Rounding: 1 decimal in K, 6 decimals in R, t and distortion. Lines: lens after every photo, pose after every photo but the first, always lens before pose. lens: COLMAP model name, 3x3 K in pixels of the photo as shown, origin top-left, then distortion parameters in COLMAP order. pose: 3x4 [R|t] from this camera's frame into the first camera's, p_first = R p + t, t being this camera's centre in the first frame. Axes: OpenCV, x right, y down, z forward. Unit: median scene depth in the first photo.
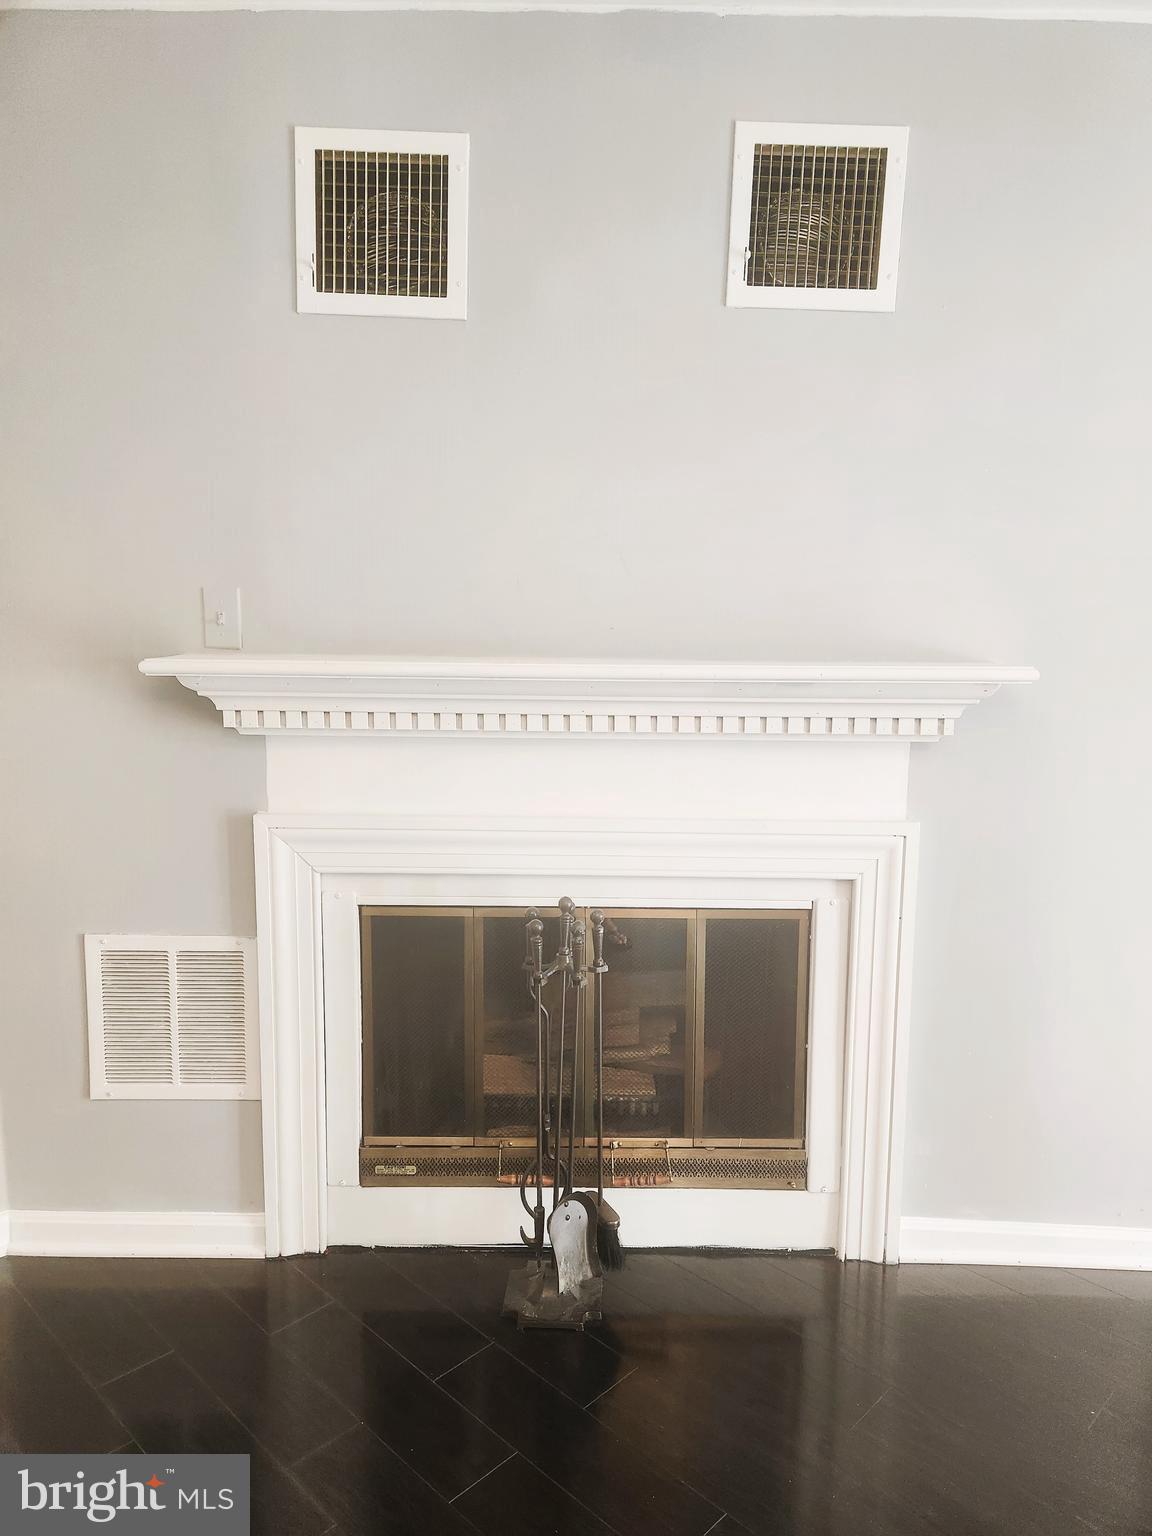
lens RADIAL K [[1211.7, 0, 576.0], [0, 1211.7, 768.0], [0, 0, 1]] dist [0.099980, -0.141939]
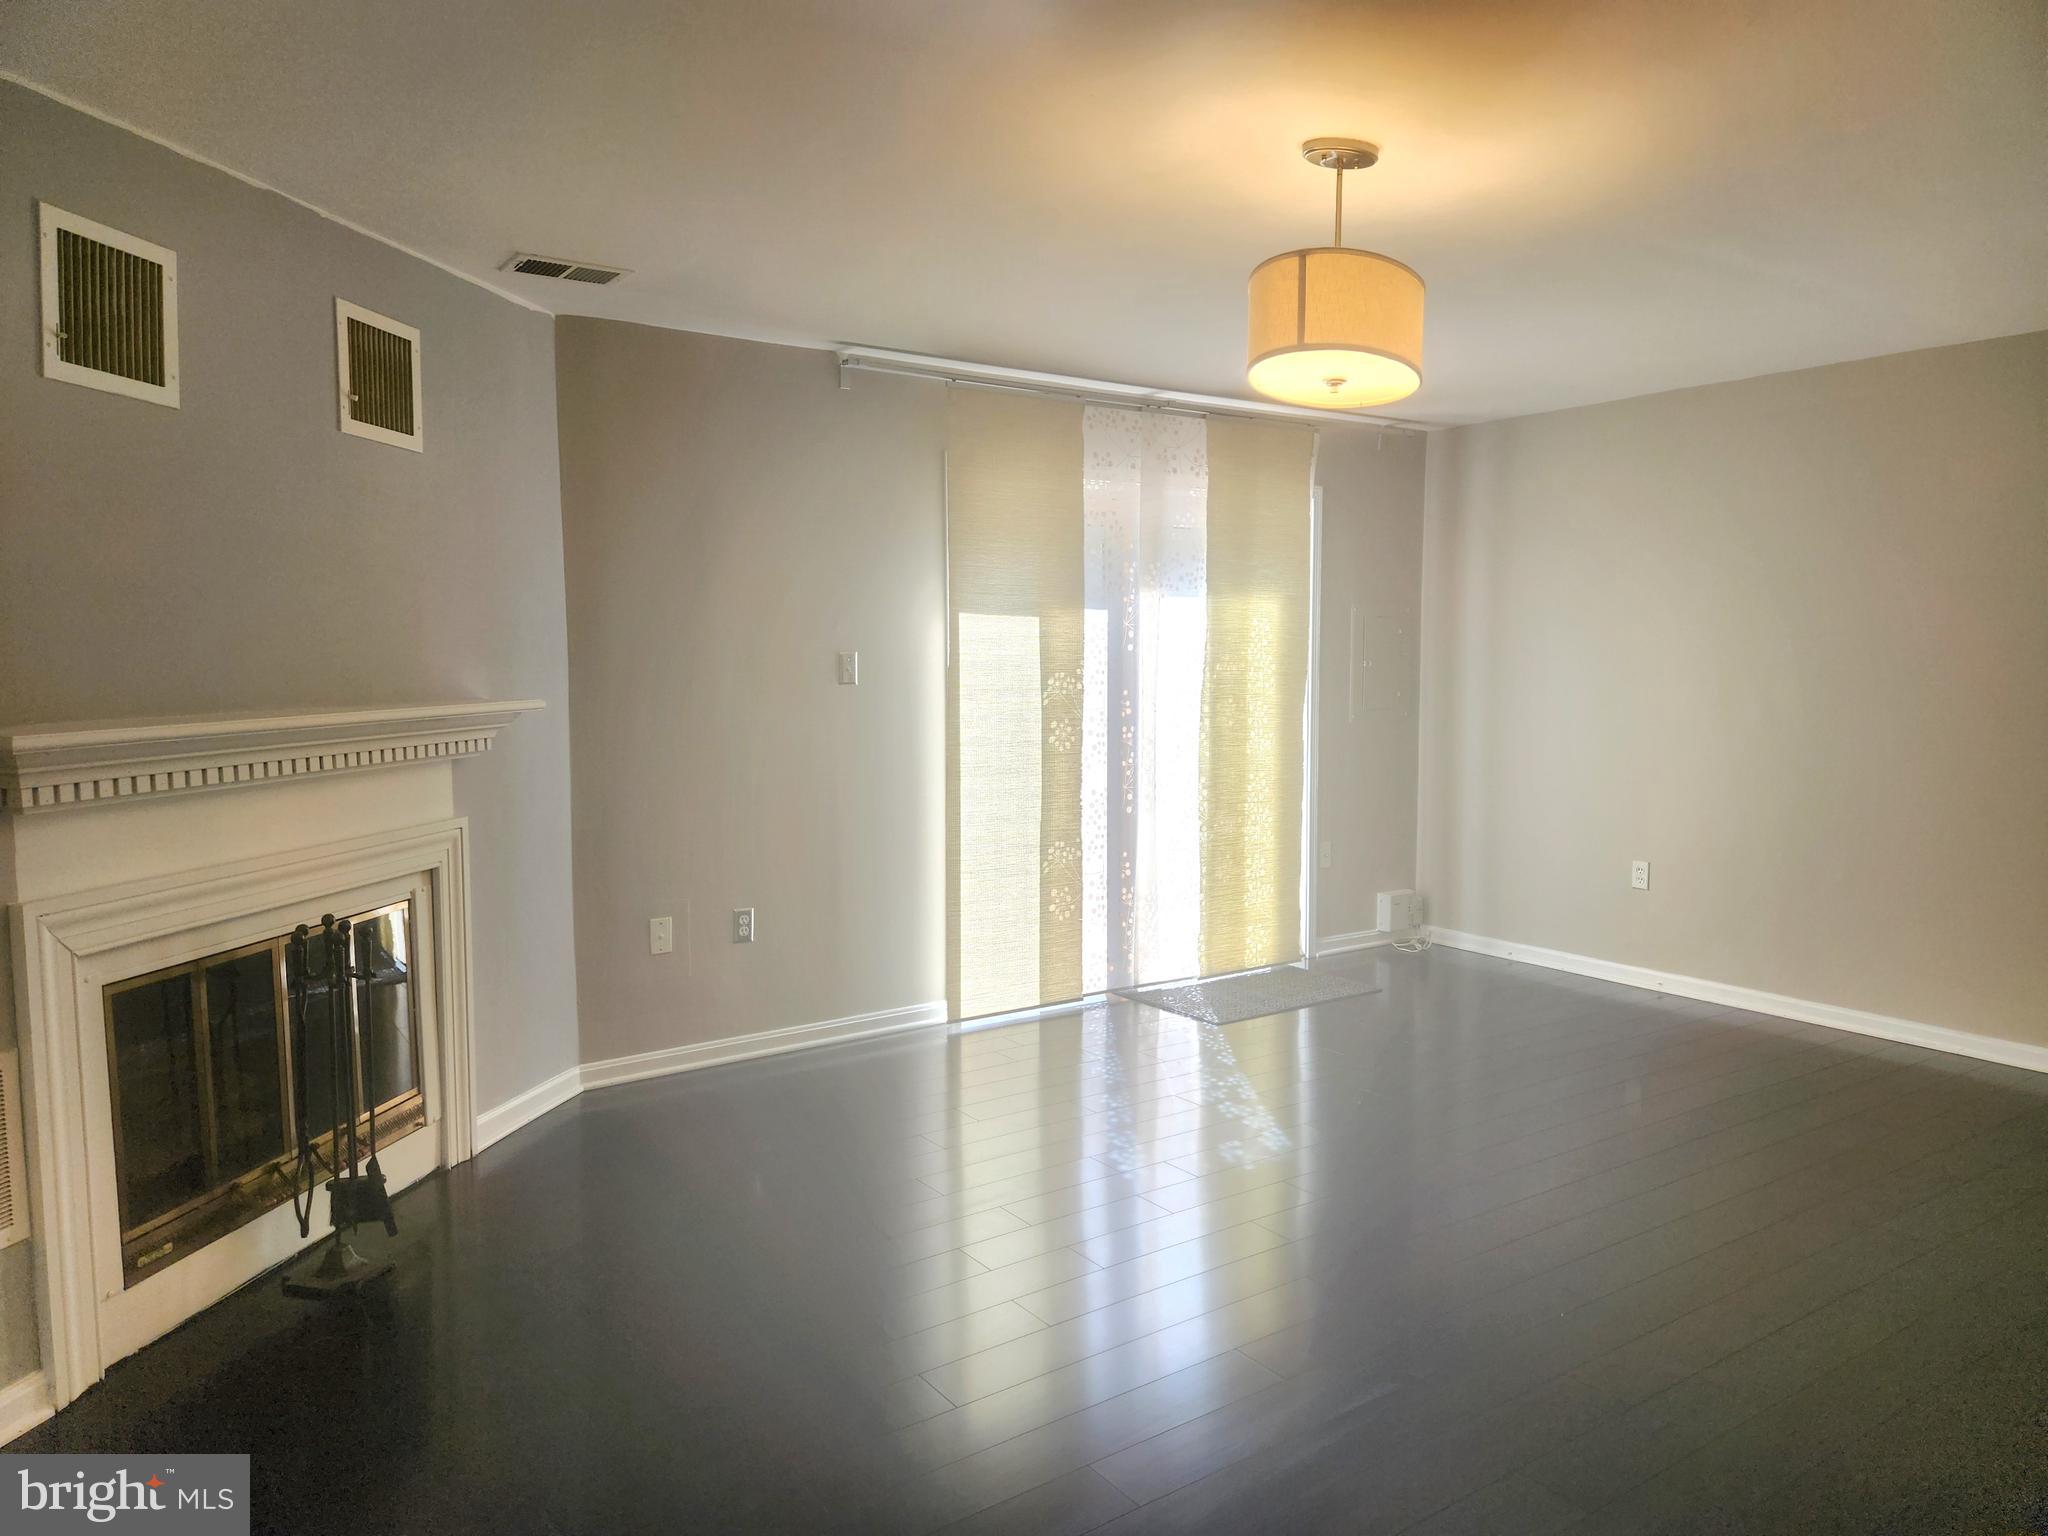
lens RADIAL K [[1615.7, 0, 1024.0], [0, 1615.7, 768.0], [0, 0, 1]] dist [0.099980, -0.141939]
pose [[0.161656, -0.080588, 0.983551, -1.341795], [0.167358, 0.984462, 0.053156, -0.002079], [-0.972553, 0.156012, 0.172631, 0.058081]]
